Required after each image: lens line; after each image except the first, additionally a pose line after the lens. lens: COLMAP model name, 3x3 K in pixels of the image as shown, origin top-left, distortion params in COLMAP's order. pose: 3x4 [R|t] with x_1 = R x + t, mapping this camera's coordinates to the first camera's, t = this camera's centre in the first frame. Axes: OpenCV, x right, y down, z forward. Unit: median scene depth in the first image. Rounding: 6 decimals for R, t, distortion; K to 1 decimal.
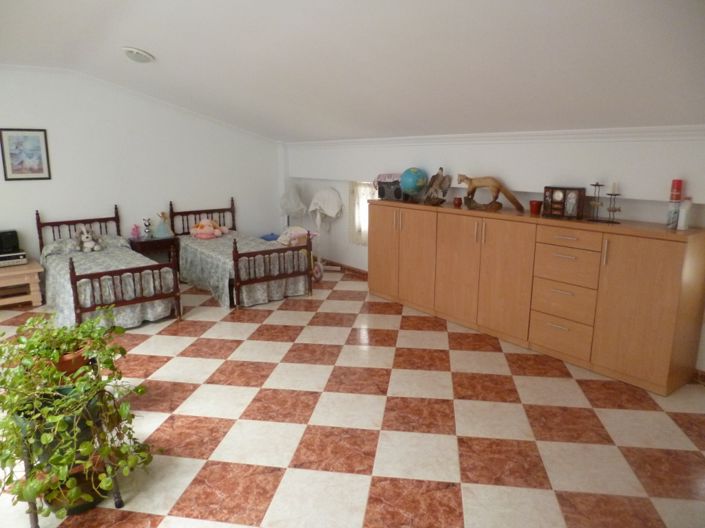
lens RADIAL K [[507.3, 0, 352.5], [0, 507.3, 264.0], [0, 0, 1]] dist [-0.060811, 0.005401]
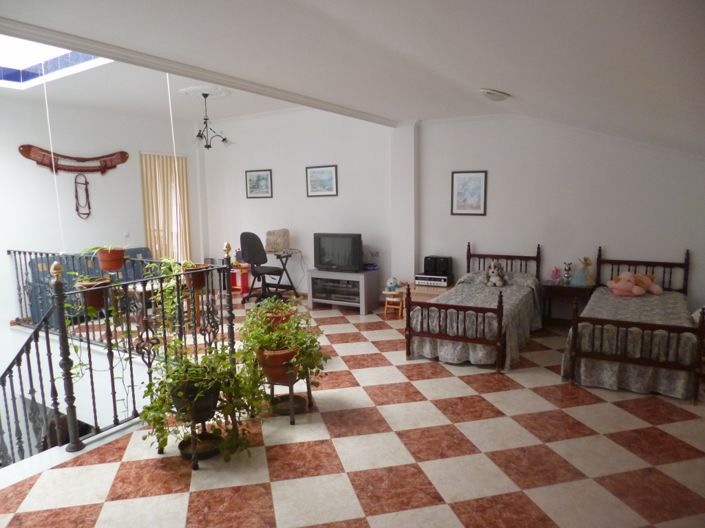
lens RADIAL K [[507.3, 0, 352.5], [0, 507.3, 264.0], [0, 0, 1]] dist [-0.060811, 0.005401]
pose [[0.367018, 0.114357, -0.923158, 0.330461], [-0.185720, 0.981442, 0.047741, -0.066302], [0.911486, 0.153927, 0.381445, 0.330810]]
